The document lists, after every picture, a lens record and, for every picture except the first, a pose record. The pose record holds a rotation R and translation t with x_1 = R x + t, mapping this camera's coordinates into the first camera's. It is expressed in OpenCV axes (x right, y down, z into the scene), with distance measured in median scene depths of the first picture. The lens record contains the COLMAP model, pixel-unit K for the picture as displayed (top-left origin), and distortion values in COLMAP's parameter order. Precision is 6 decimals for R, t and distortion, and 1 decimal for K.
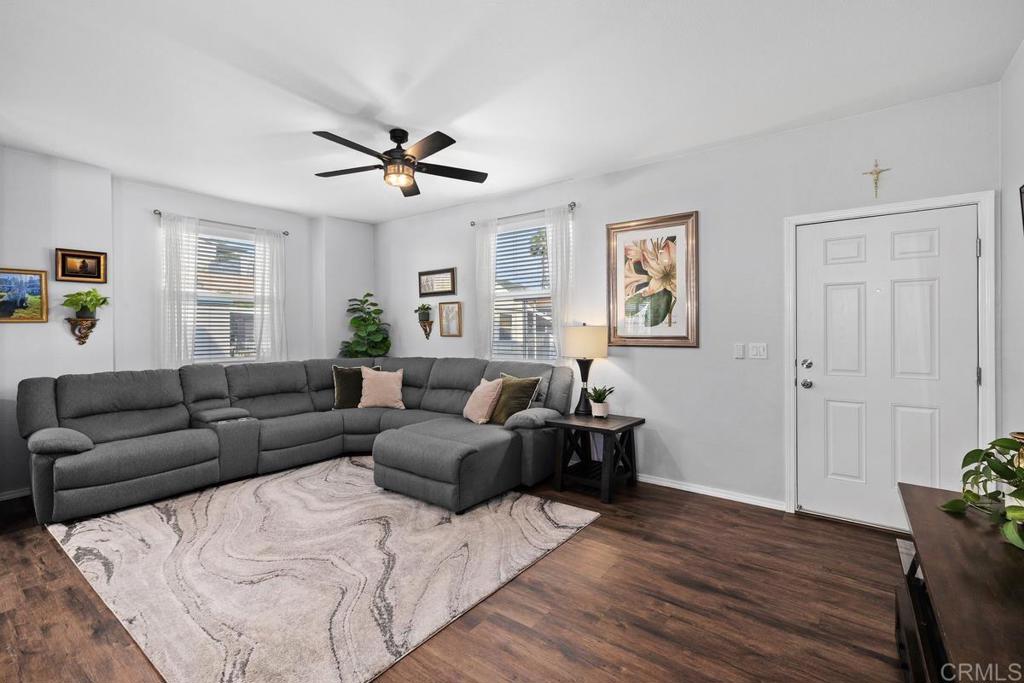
lens RADIAL K [[447.9, 0, 518.0], [0, 447.9, 341.4], [0, 0, 1]] dist [-0.001187, 0.000539]
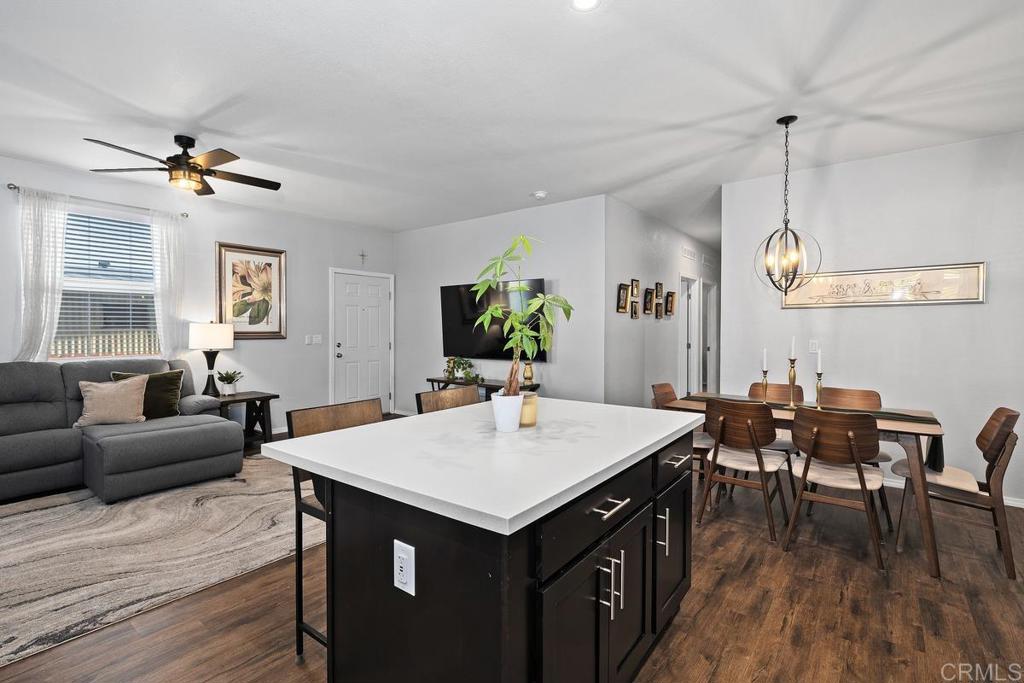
lens RADIAL K [[477.9, 0, 512.9], [0, 477.9, 335.1], [0, 0, 1]] dist [-0.005060, 0.002017]
pose [[0.029786, -0.015032, 0.999443, -1.205758], [0.012192, 0.999818, 0.014674, -0.012656], [-0.999482, 0.011749, 0.029964, 0.158961]]
